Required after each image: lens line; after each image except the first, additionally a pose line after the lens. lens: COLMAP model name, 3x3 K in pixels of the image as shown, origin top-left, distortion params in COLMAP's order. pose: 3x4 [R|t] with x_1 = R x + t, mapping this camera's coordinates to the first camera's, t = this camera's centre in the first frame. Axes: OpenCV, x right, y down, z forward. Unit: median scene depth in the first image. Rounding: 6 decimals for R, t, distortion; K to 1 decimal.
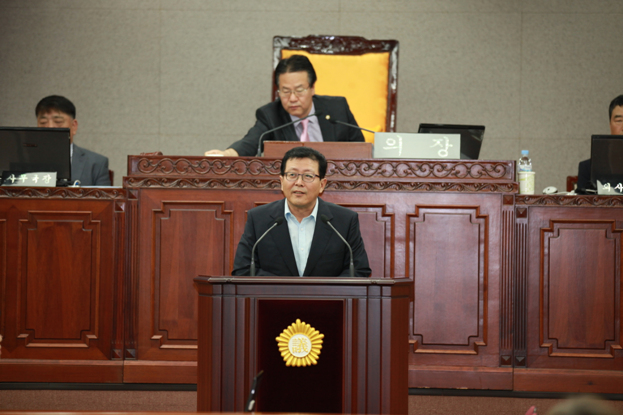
lens RADIAL K [[2578.4, 0, 311.5], [0, 2578.4, 207.5], [0, 0, 1]] dist [0.432805, 4.762903]
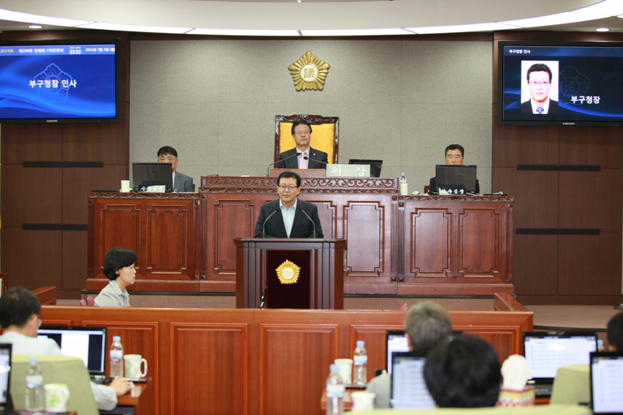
lens RADIAL K [[1287.7, 0, 311.5], [0, 1287.7, 207.5], [0, 0, 1]] dist [-0.303681, -0.024420]
pose [[0.999948, -0.005952, 0.008274, 0.004752], [0.005909, 0.999969, 0.005153, -0.001092], [-0.008305, -0.005104, 0.999952, 0.022217]]
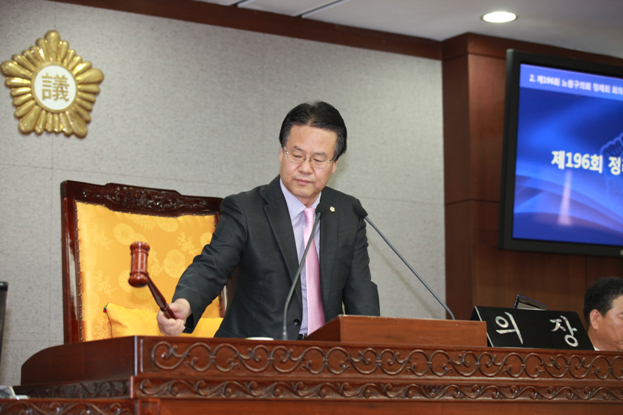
lens RADIAL K [[1624.9, 0, 311.5], [0, 1624.9, 207.5], [0, 0, 1]] dist [-0.138937, -0.444103]
pose [[0.792968, 0.066607, 0.605612, -0.245121], [0.025989, 0.989404, -0.142847, 0.001874], [-0.608709, 0.129012, 0.782834, 0.721813]]
